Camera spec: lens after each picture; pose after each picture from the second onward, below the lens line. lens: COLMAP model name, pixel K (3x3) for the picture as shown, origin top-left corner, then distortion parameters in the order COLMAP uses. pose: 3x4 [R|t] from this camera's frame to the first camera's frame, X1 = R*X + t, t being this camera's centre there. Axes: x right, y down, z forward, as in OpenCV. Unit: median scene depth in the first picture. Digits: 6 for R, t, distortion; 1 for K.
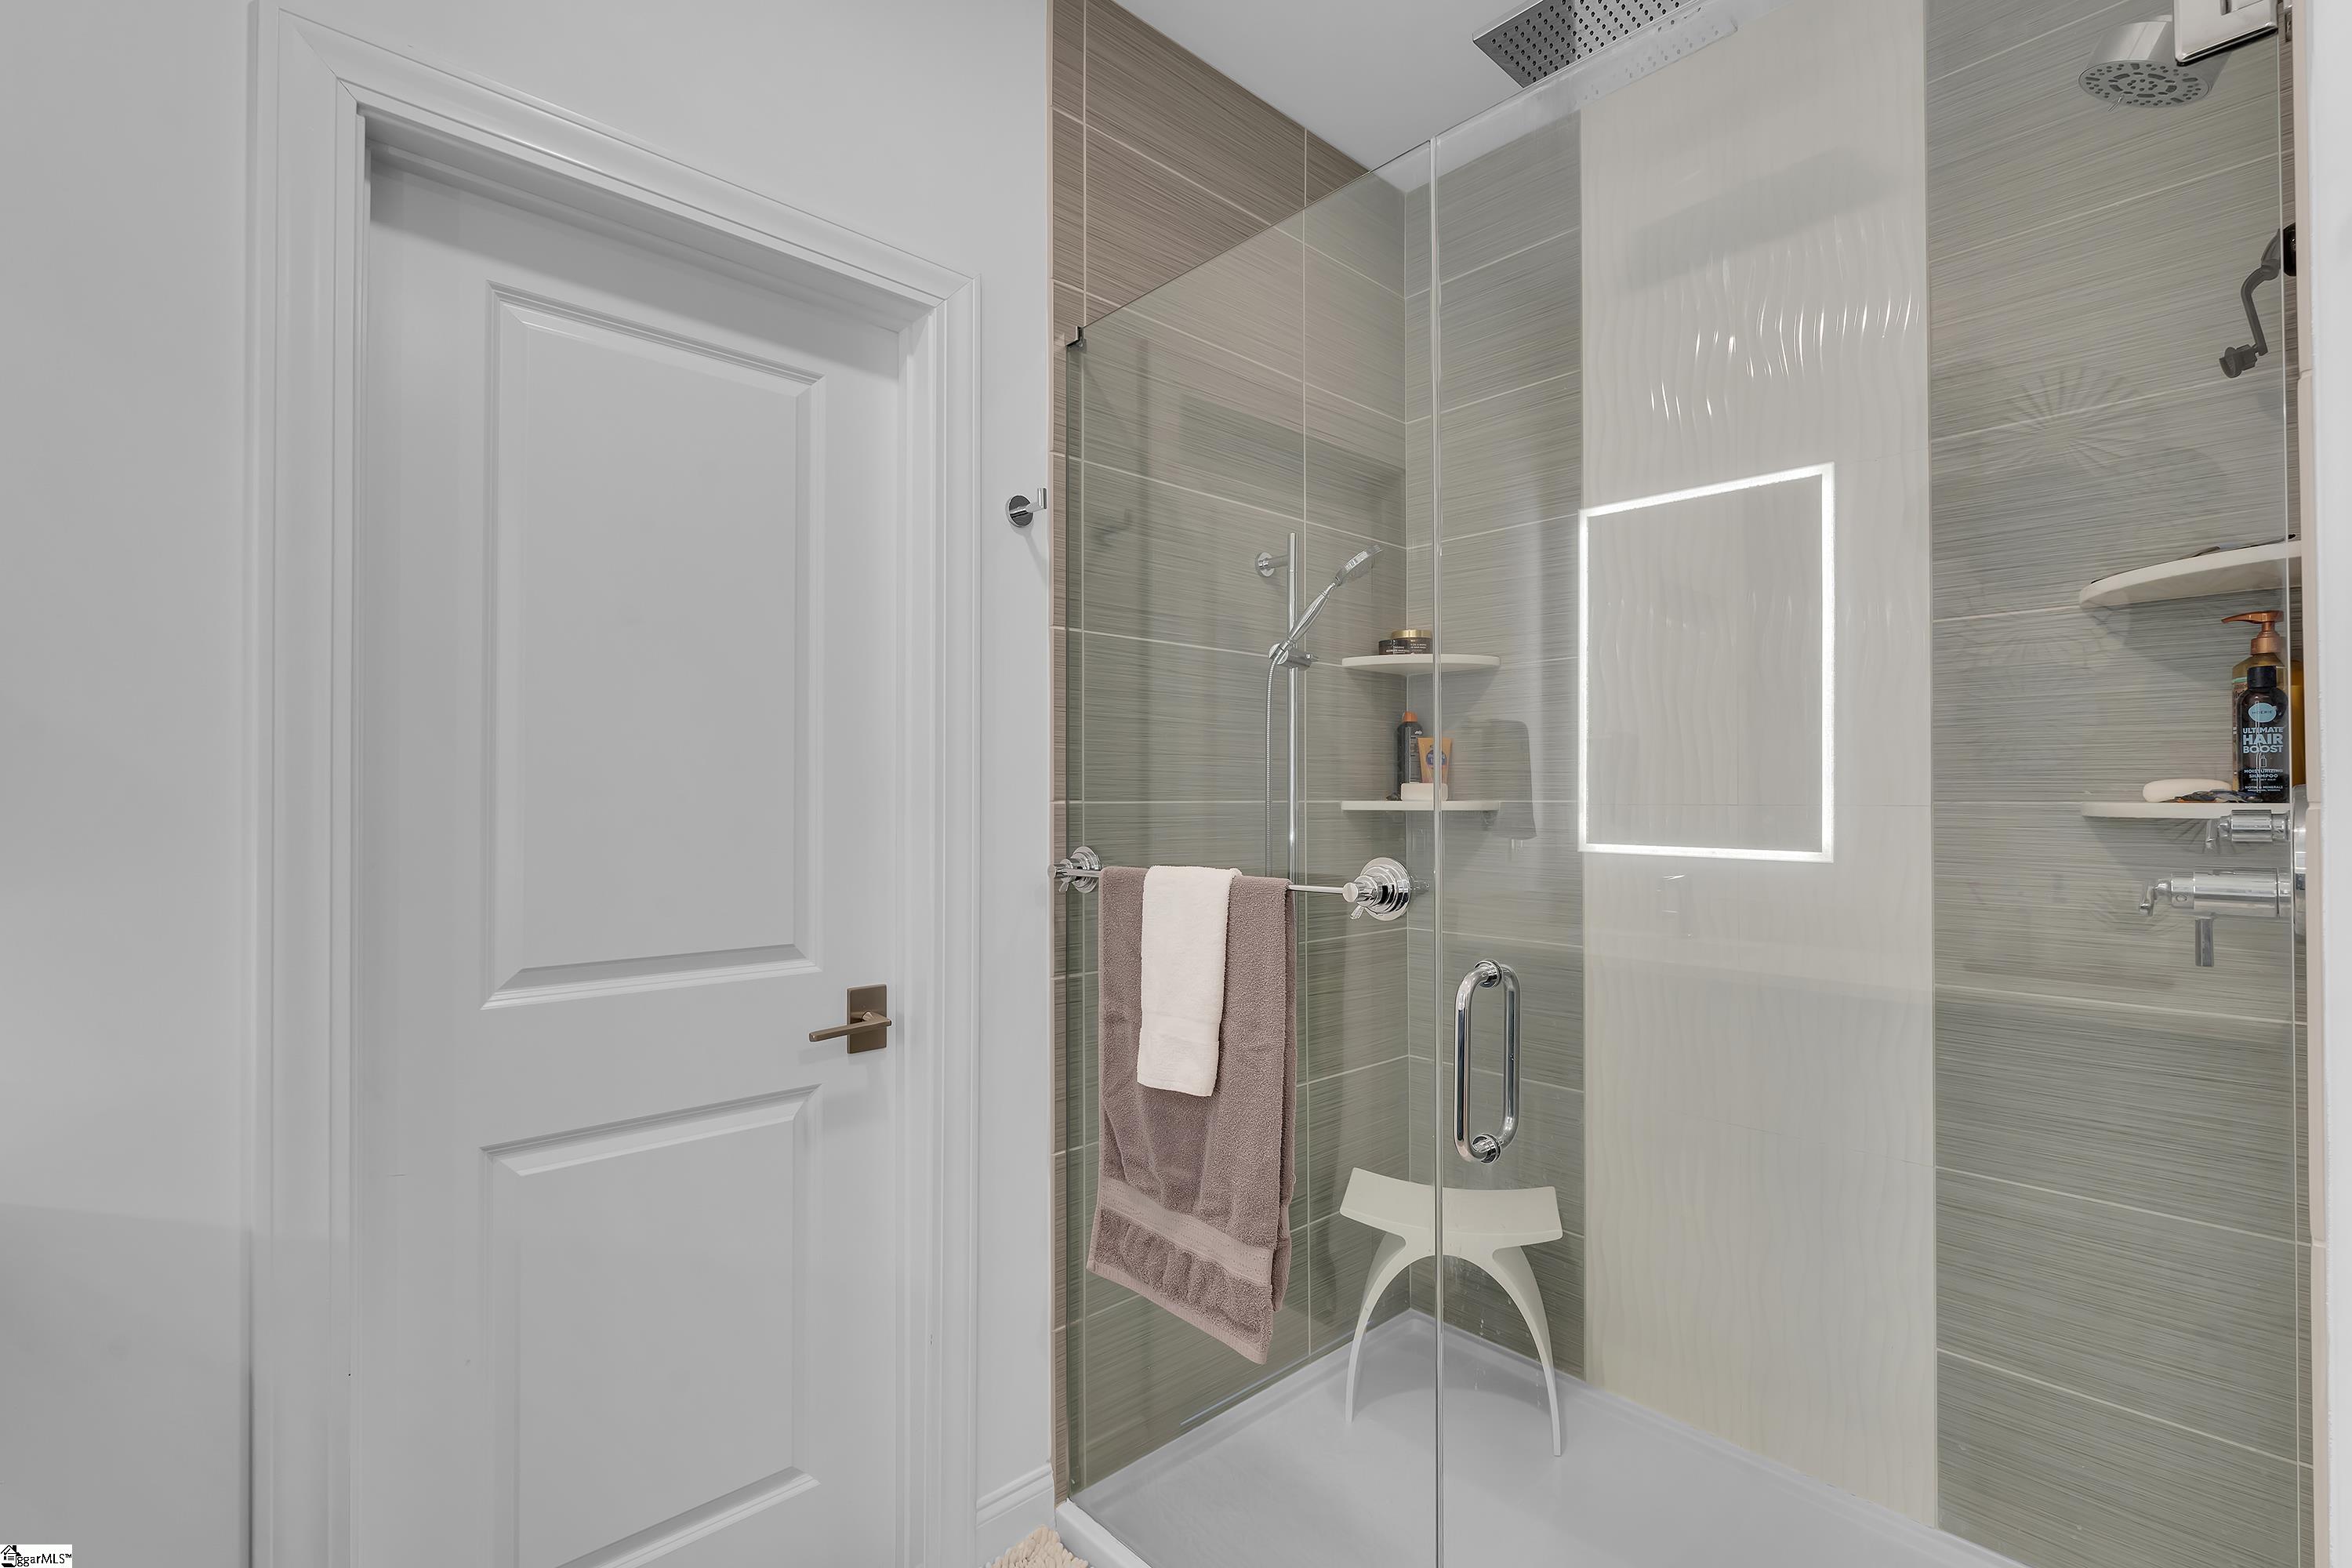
lens RADIAL K [[1041.5, 0, 1174.8], [0, 1041.5, 787.2], [0, 0, 1]] dist [-0.016848, -0.000199]
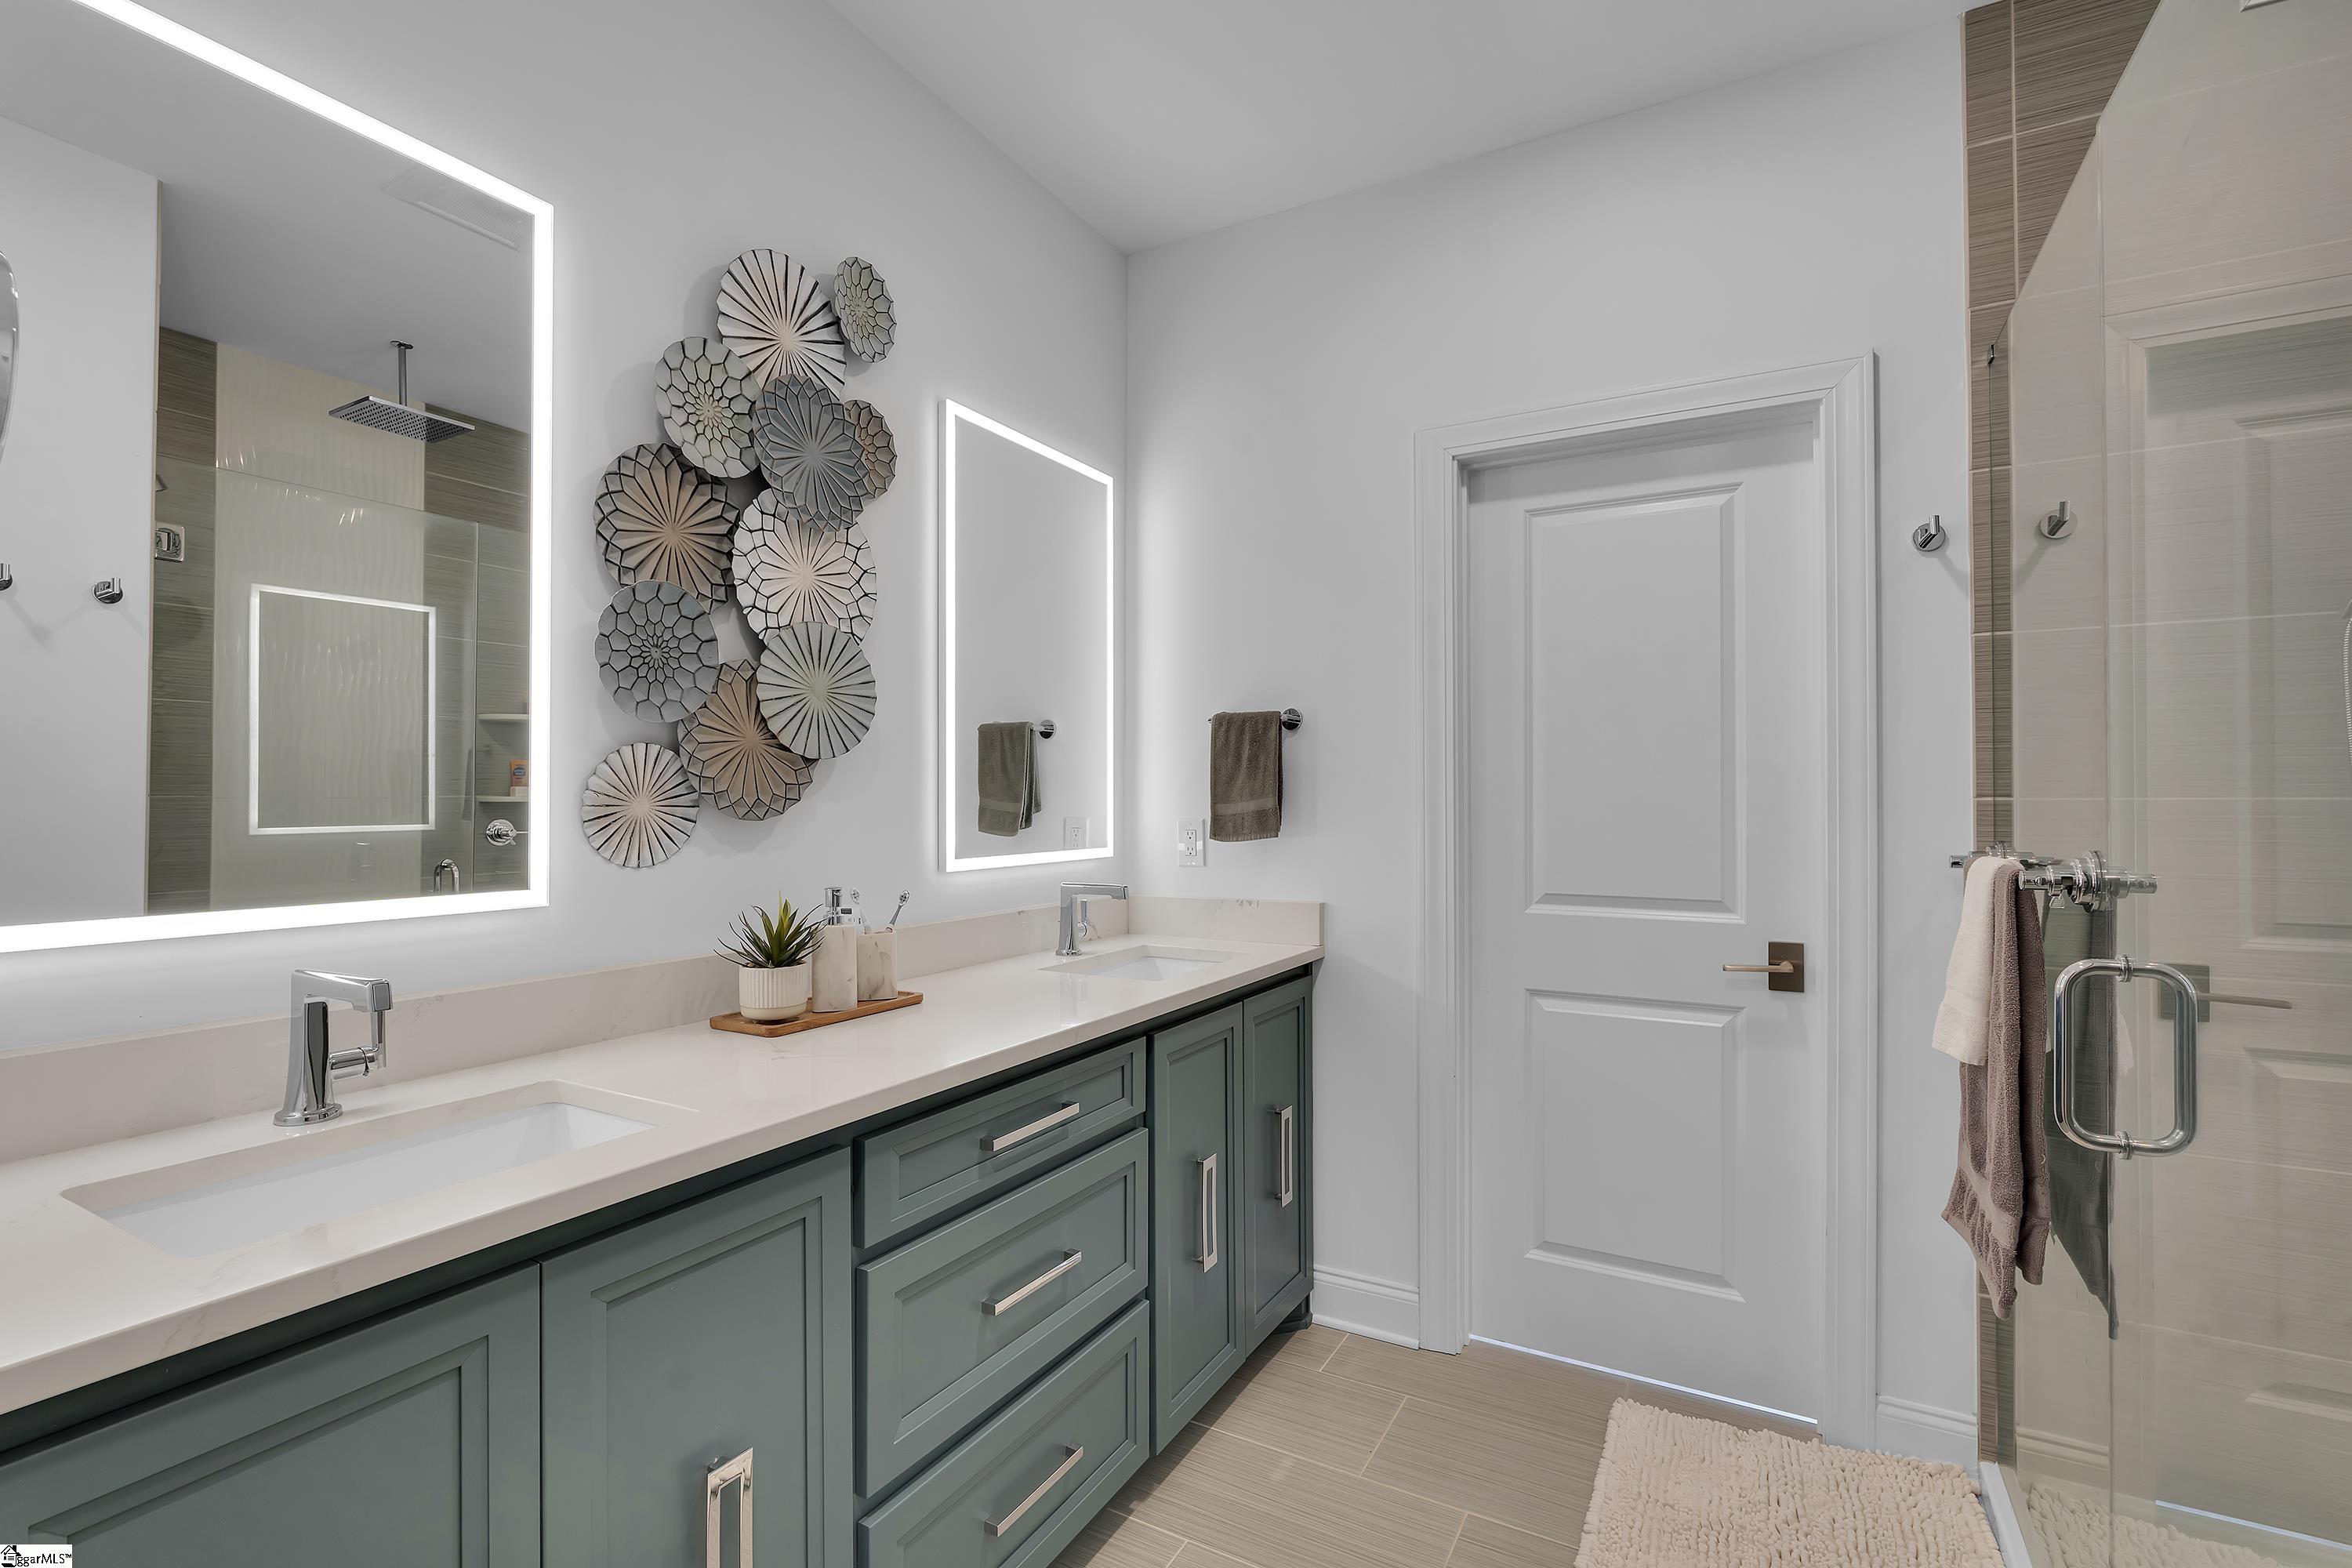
lens RADIAL K [[1041.5, 0, 1174.8], [0, 1041.5, 789.0], [0, 0, 1]] dist [-0.016848, -0.000199]
pose [[0.306425, -0.012226, -0.951816, 0.700667], [0.011949, 0.999888, -0.008997, 0.004727], [0.951820, -0.008616, 0.306537, -0.117806]]
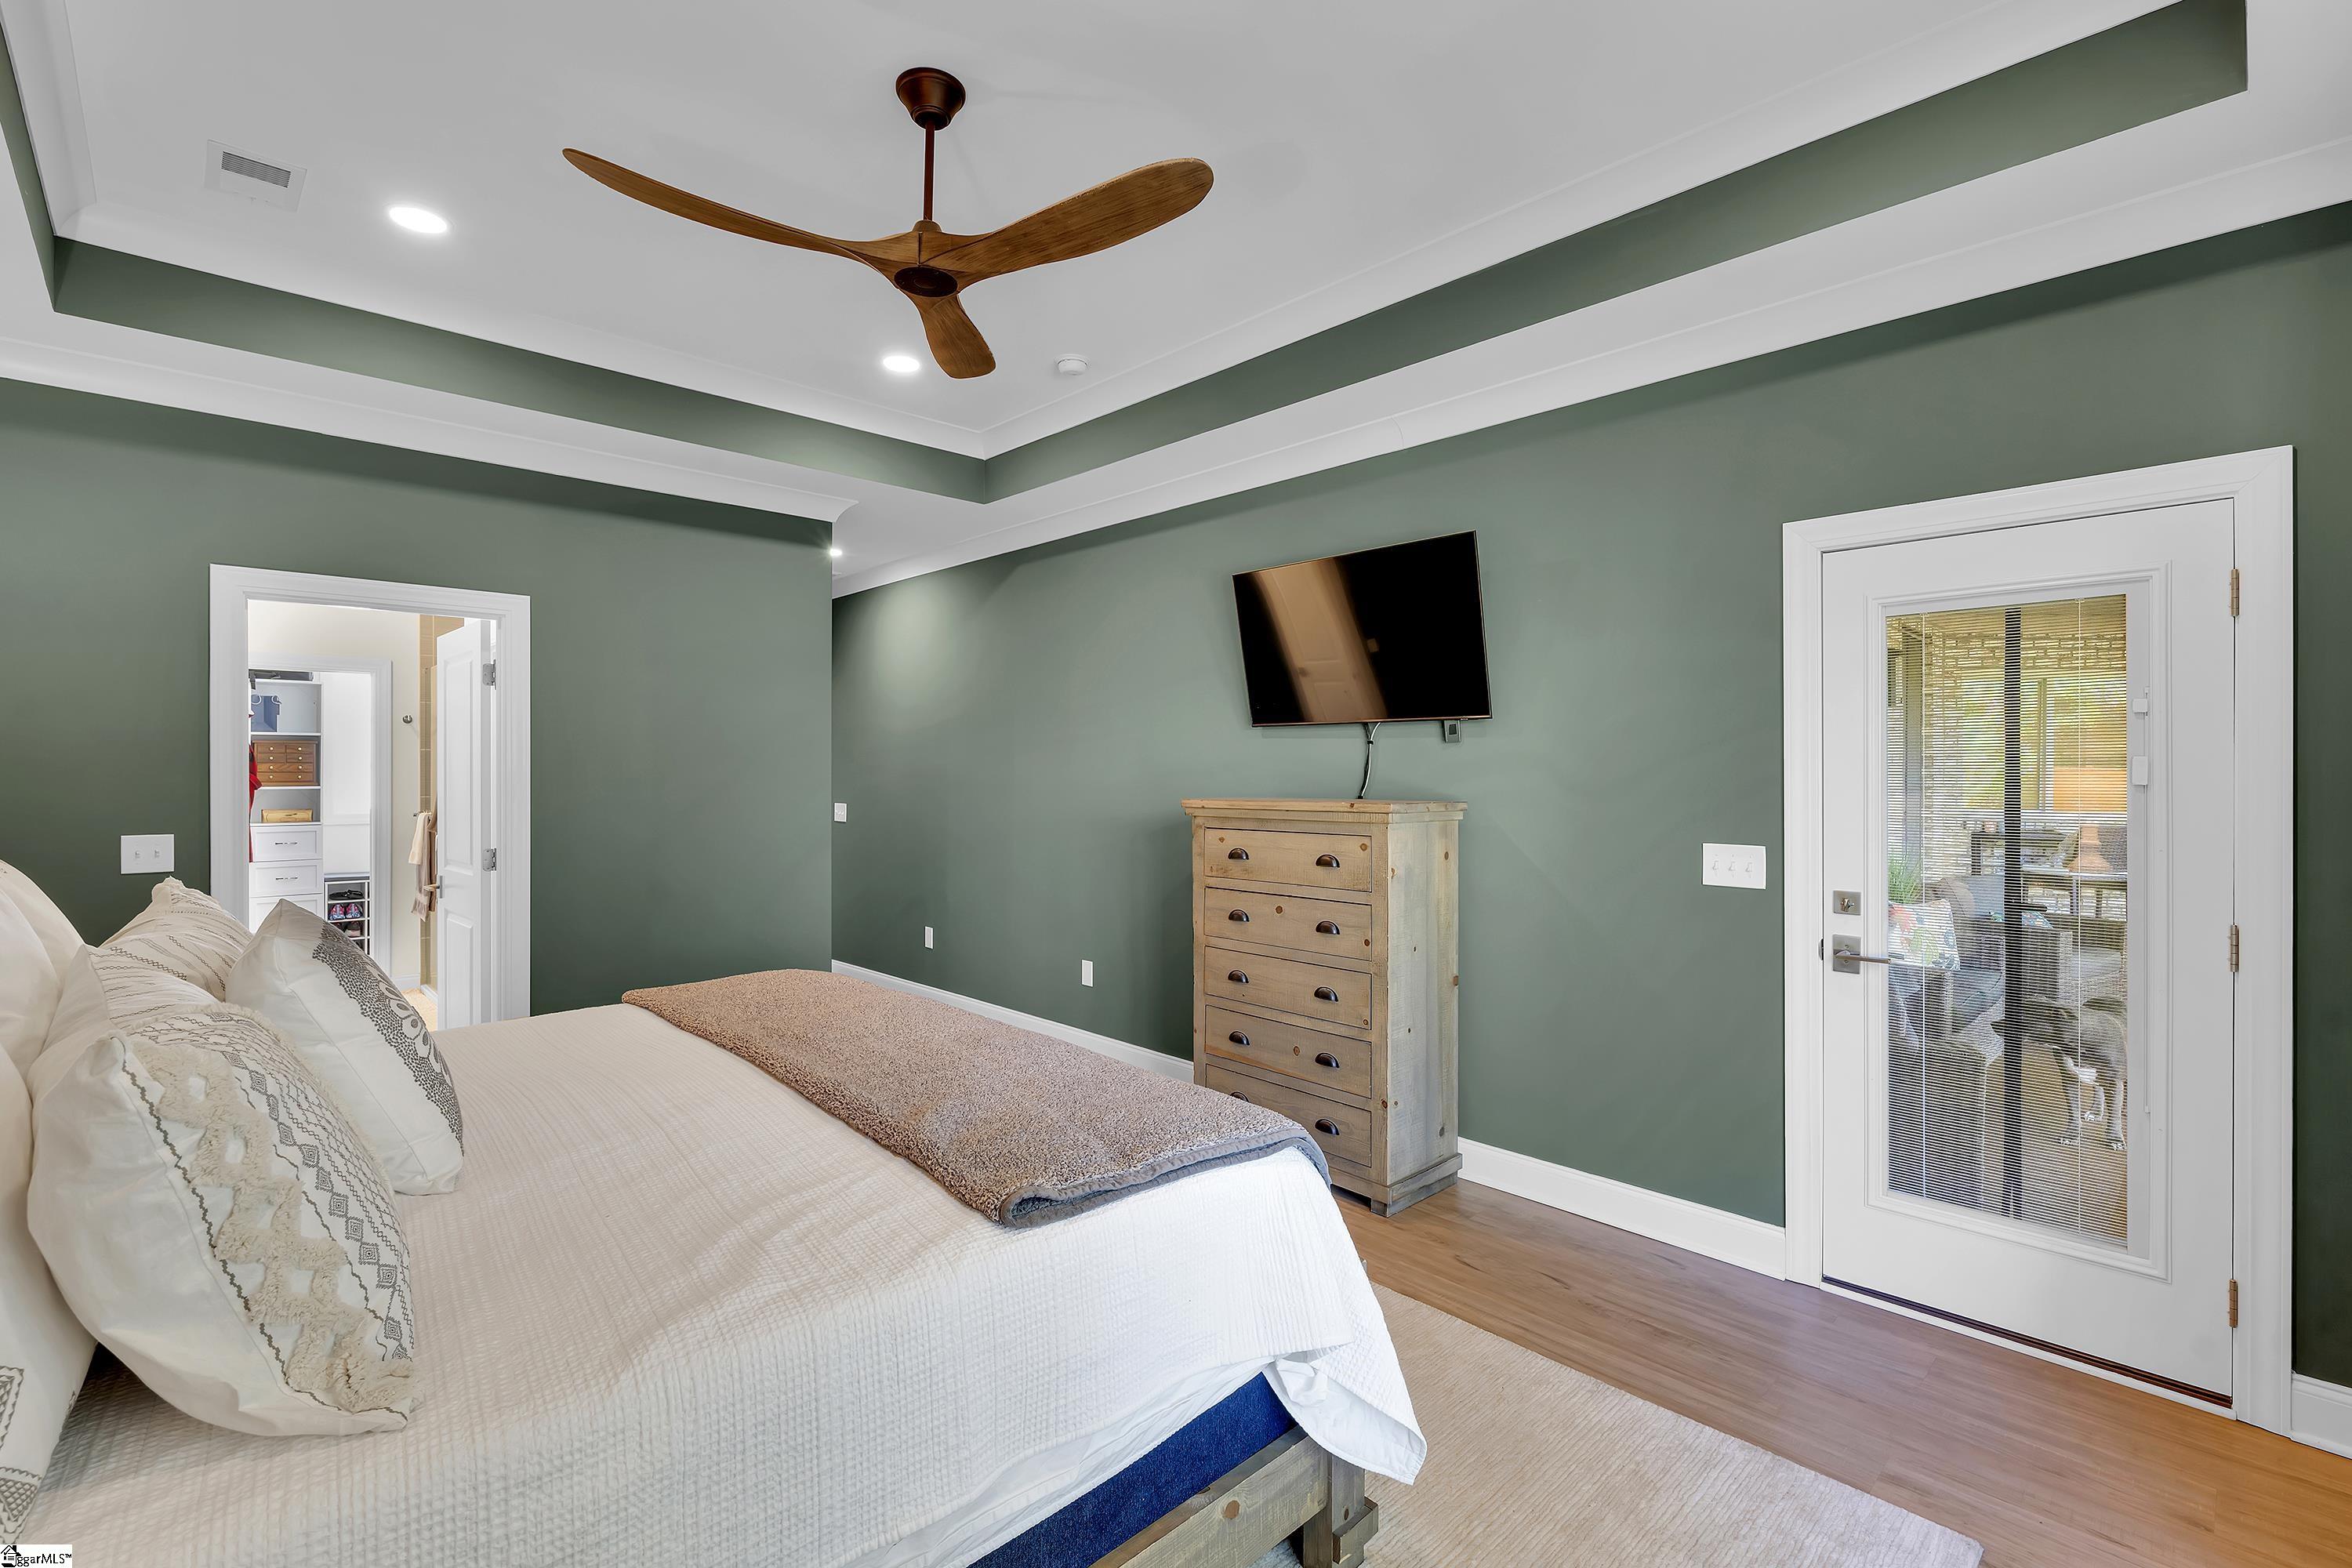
lens RADIAL K [[1041.5, 0, 1175.3], [0, 1041.5, 777.9], [0, 0, 1]] dist [-0.016848, -0.000199]
pose [[0.999485, -0.001705, 0.032058, 2.715237], [0.001387, 0.999950, 0.009924, -0.094831], [-0.032073, -0.009875, 0.999437, -3.061451]]
